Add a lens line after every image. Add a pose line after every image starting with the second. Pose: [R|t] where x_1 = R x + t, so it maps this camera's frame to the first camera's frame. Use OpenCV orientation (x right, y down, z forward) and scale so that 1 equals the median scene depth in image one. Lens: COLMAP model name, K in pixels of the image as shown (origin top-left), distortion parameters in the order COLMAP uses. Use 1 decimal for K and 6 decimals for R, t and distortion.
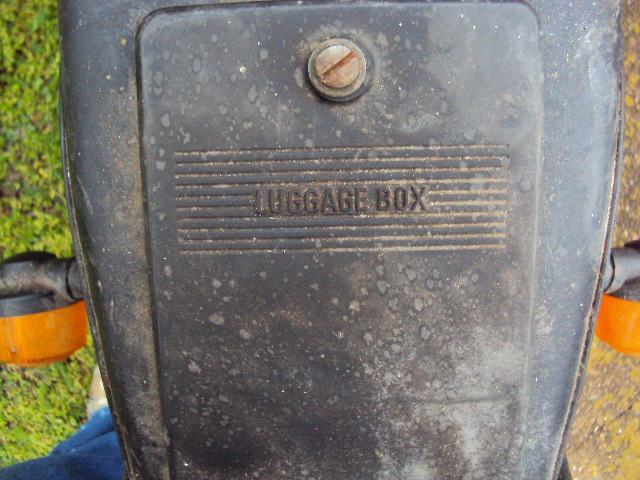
lens RADIAL K [[654.8, 0, 301.6], [0, 654.8, 243.0], [0, 0, 1]] dist [-0.195210, 0.187397]
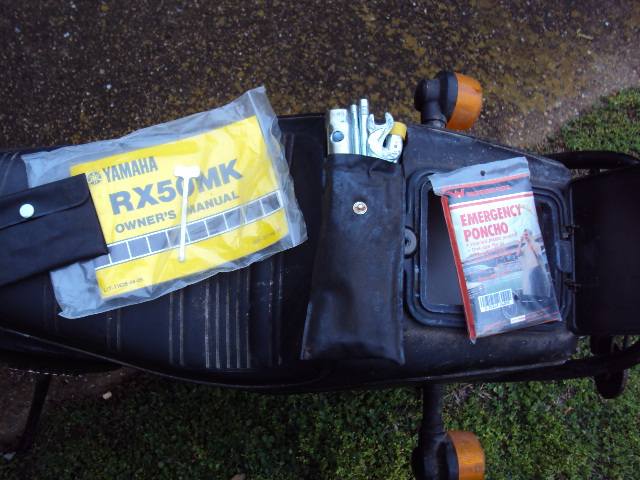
lens RADIAL K [[654.8, 0, 301.6], [0, 654.8, 243.0], [0, 0, 1]] dist [-0.195210, 0.187397]
pose [[0.047554, -0.978222, 0.202043, -0.377605], [0.996362, 0.060775, 0.059743, -0.667458], [-0.070721, 0.198467, 0.977553, -1.102138]]
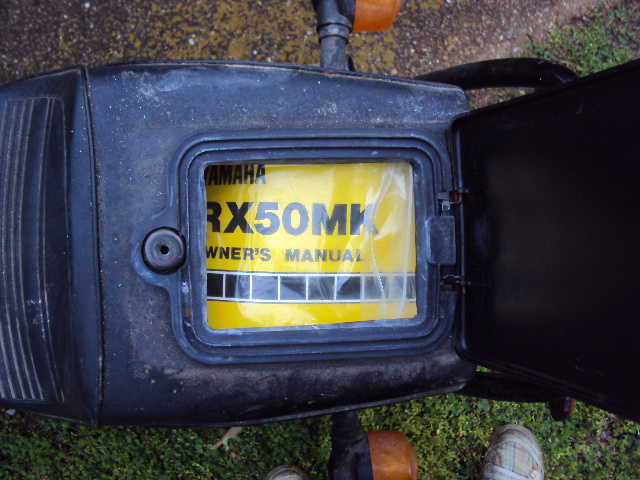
lens RADIAL K [[654.8, 0, 301.6], [0, 654.8, 243.0], [0, 0, 1]] dist [-0.195210, 0.187397]
pose [[-0.011672, -0.999893, 0.008796, 0.045901], [0.989063, -0.012838, -0.146933, 0.262547], [0.147030, 0.006985, 0.989107, -0.492180]]
